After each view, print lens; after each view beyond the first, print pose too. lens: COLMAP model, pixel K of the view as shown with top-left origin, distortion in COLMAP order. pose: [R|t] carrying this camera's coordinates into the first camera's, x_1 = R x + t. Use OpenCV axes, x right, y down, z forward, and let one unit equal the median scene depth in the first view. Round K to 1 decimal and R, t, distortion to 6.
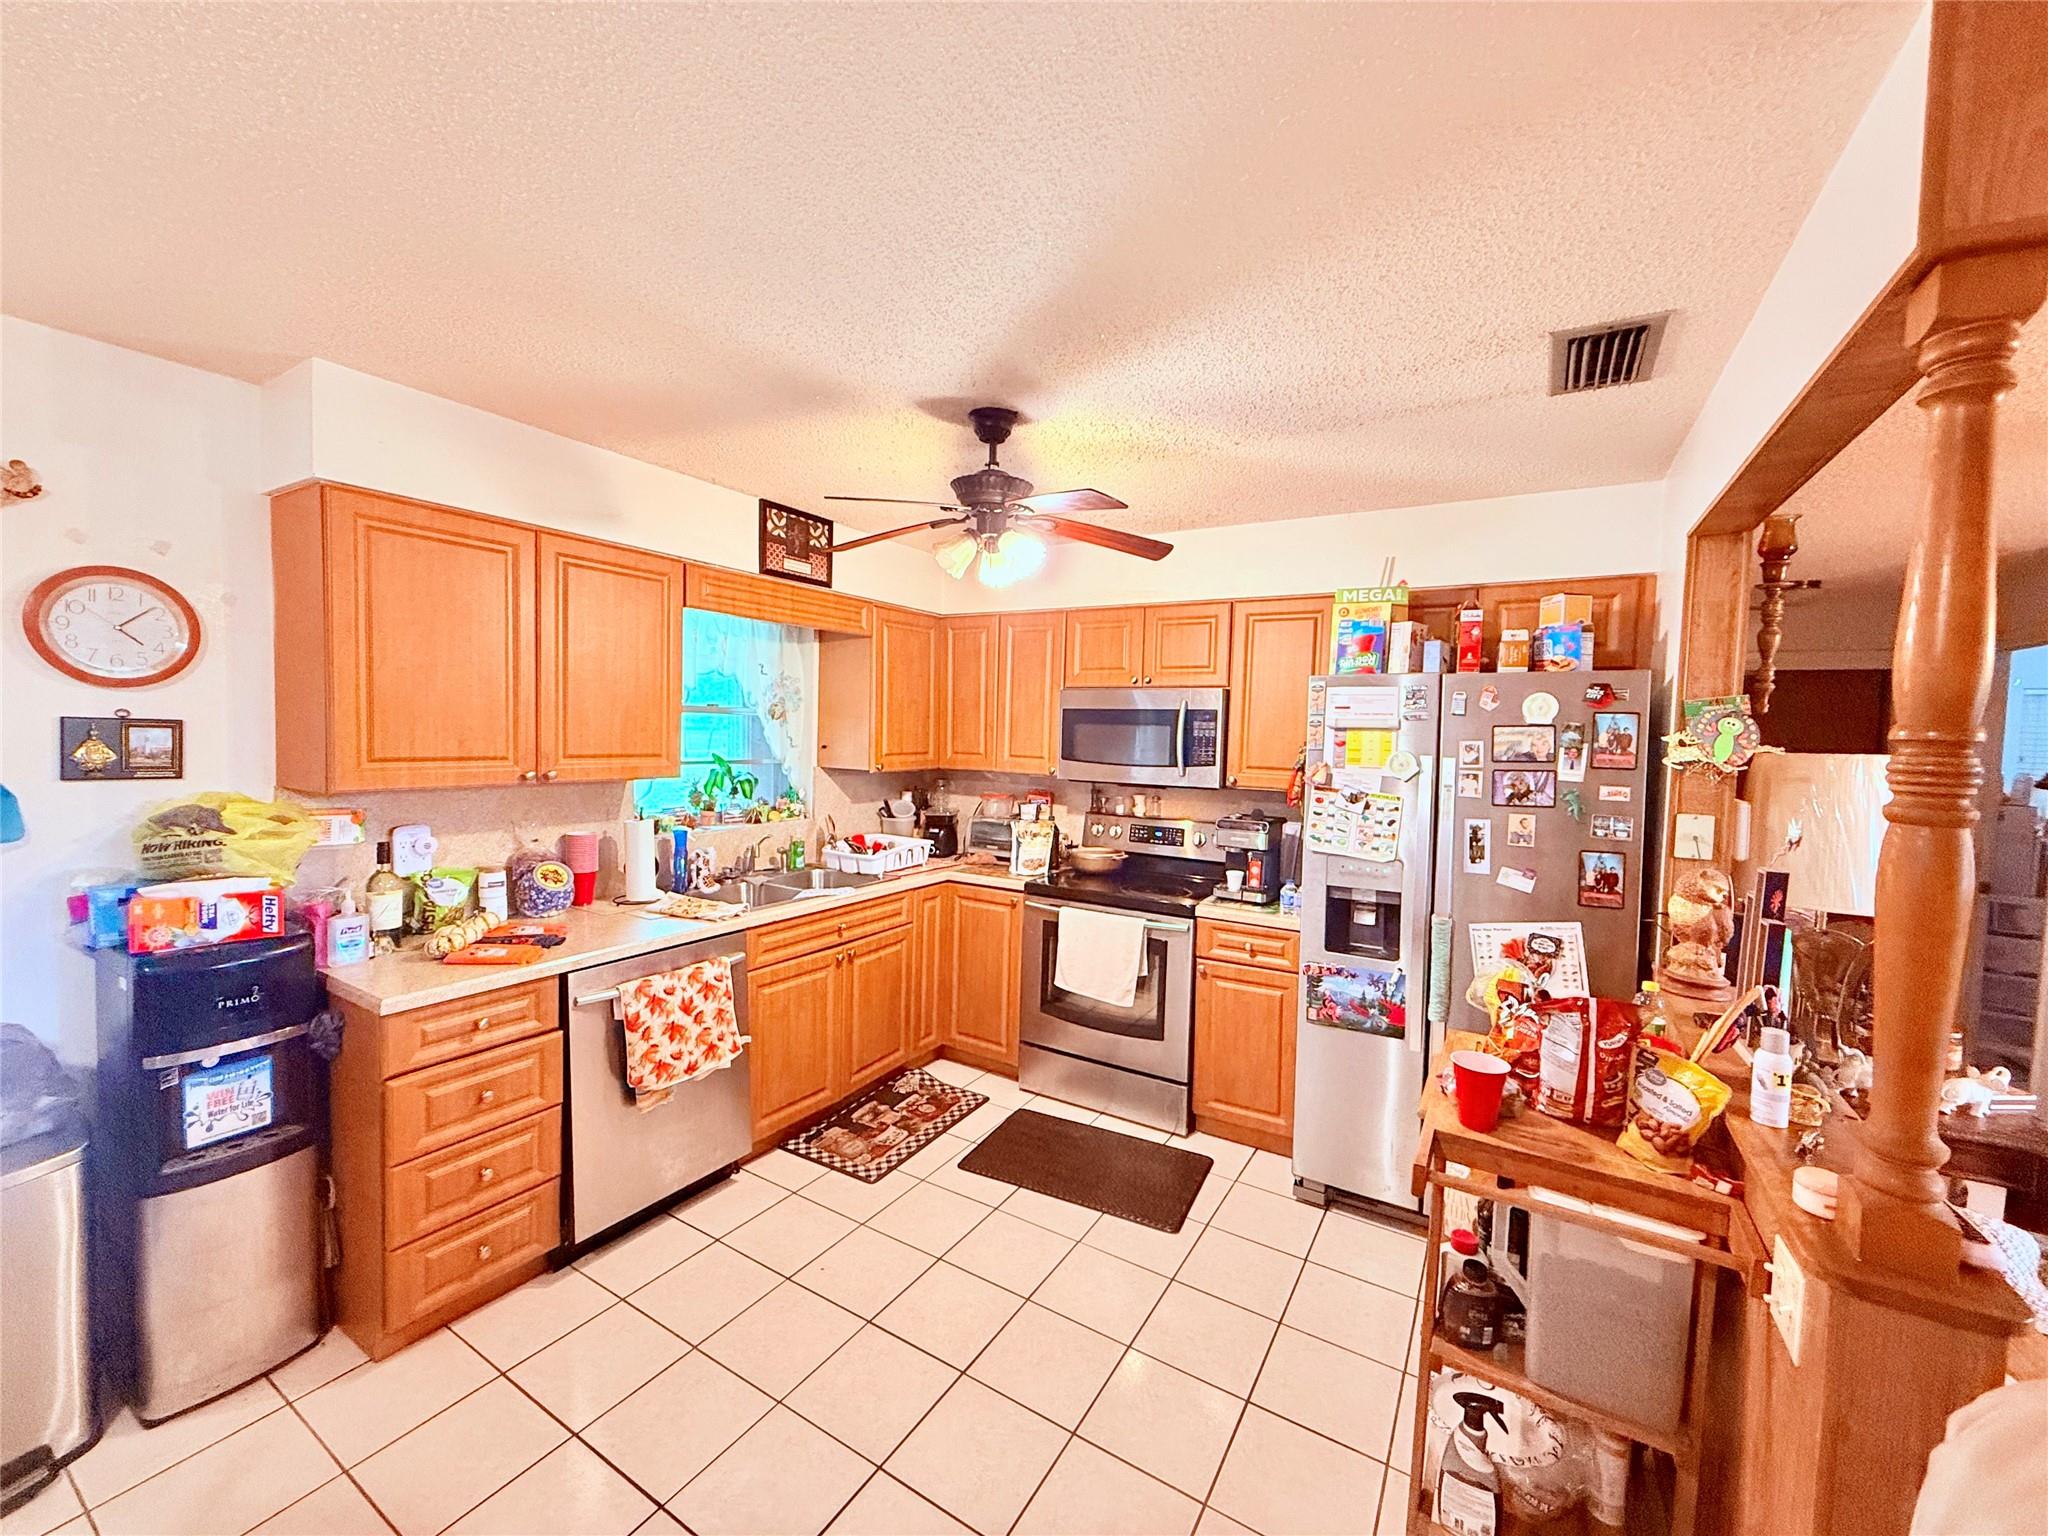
lens RADIAL K [[813.5, 0, 1018.4], [0, 813.5, 770.6], [0, 0, 1]] dist [-0.002780, 0.000316]
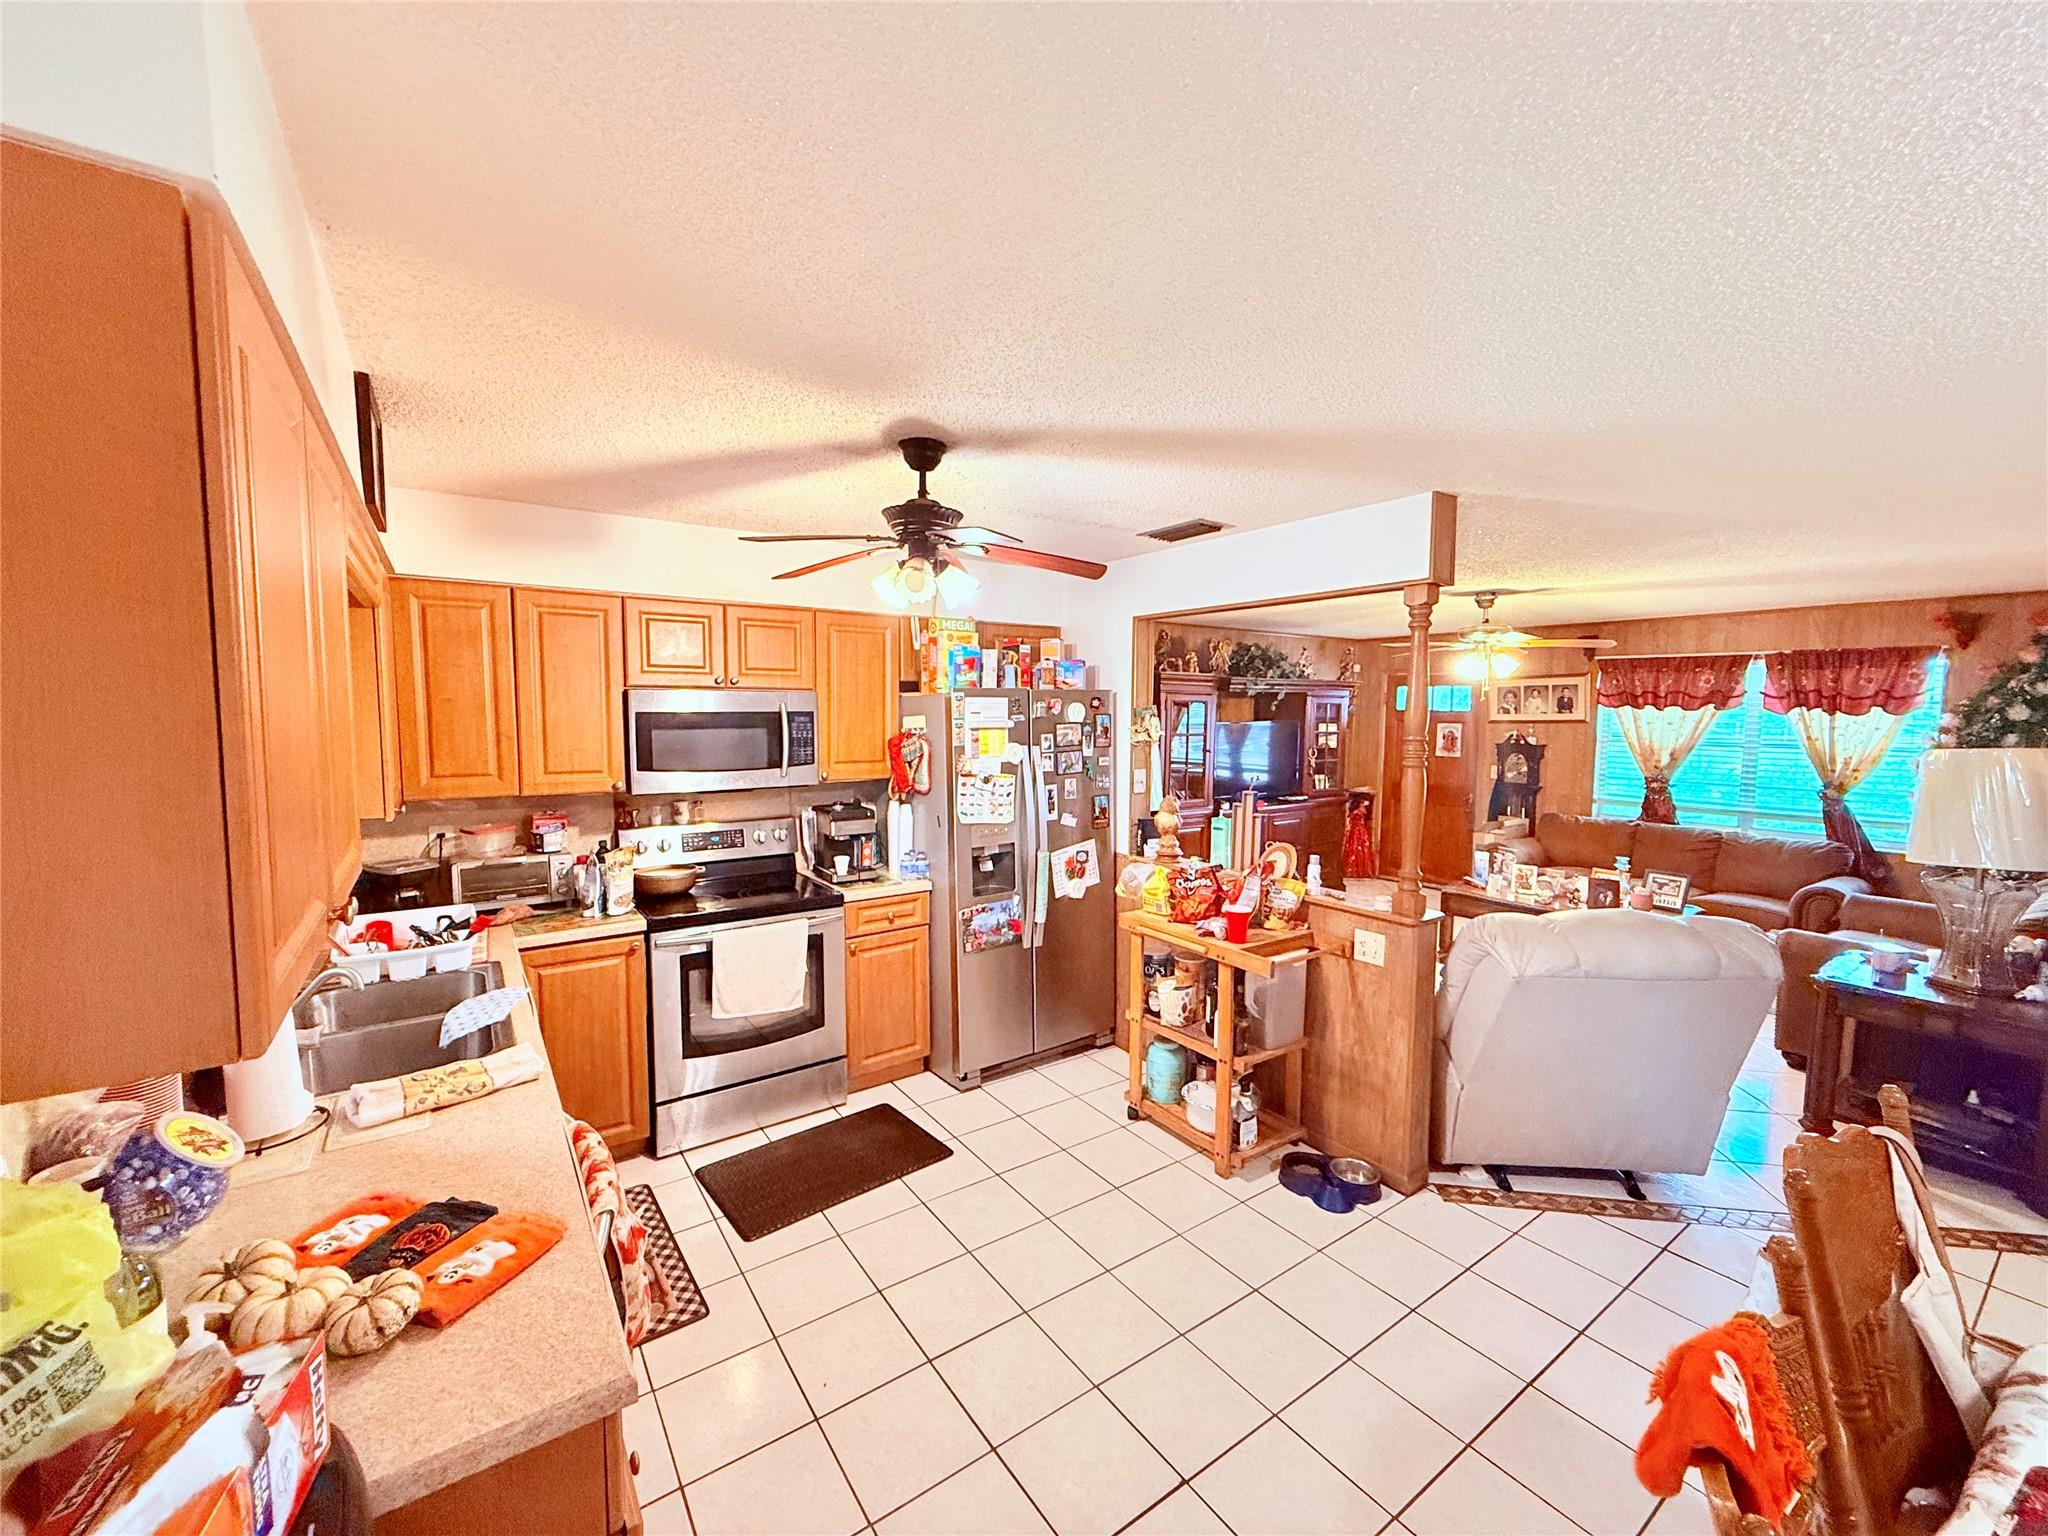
lens RADIAL K [[813.5, 0, 1020.3], [0, 813.5, 770.3], [0, 0, 1]] dist [-0.002780, 0.000316]
pose [[0.398460, -0.095327, 0.912218, -0.798409], [0.053007, 0.995315, 0.080857, -0.088410], [-0.915653, 0.016136, 0.401646, 0.406540]]
